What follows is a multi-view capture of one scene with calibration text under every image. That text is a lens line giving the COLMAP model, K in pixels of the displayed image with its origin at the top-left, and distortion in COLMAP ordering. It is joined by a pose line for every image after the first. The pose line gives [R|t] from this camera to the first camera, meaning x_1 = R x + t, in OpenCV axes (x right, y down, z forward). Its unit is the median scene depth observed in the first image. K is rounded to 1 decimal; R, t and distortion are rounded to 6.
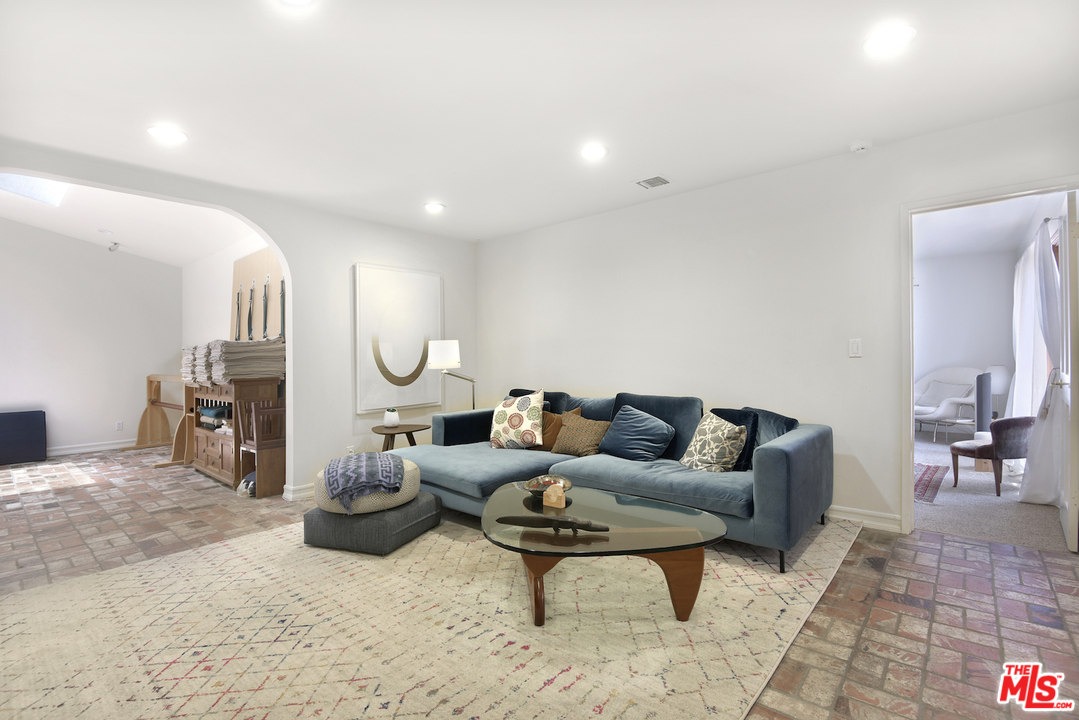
lens RADIAL K [[500.8, 0, 540.4], [0, 500.8, 357.3], [0, 0, 1]] dist [-0.017476, -0.003411]
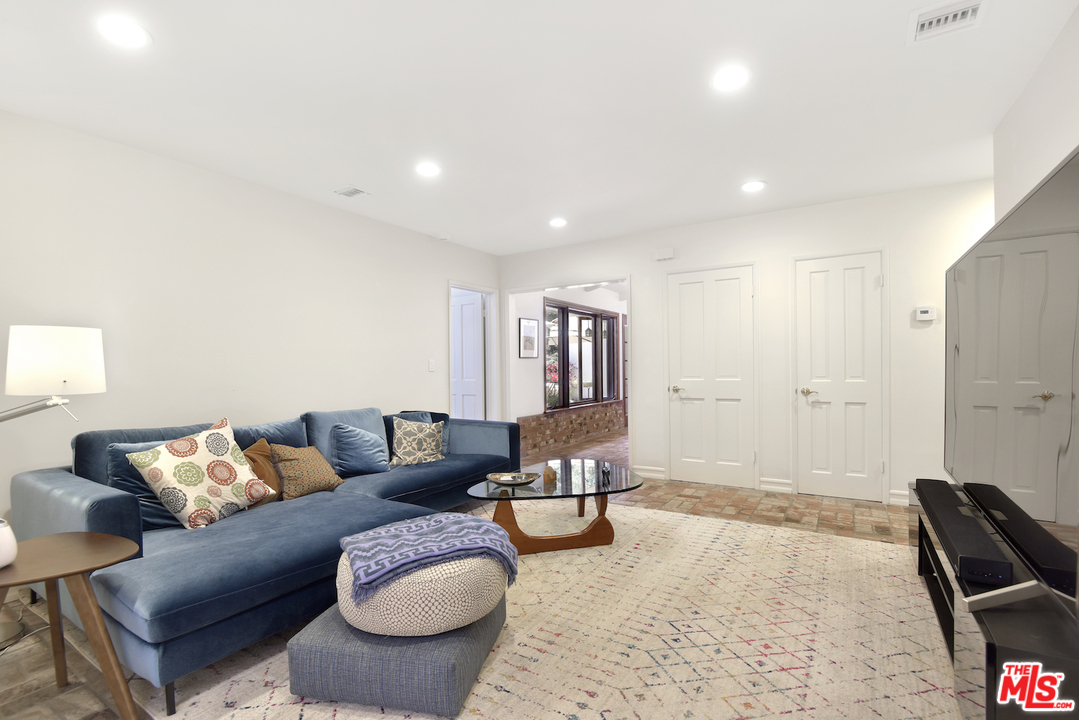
lens RADIAL K [[500.8, 0, 540.4], [0, 500.8, 366.0], [0, 0, 1]] dist [-0.017476, -0.003411]
pose [[-0.157531, 0.021979, 0.987269, -1.329543], [0.018662, 0.999640, -0.019276, 0.026978], [-0.987338, 0.015388, -0.157884, 1.305498]]
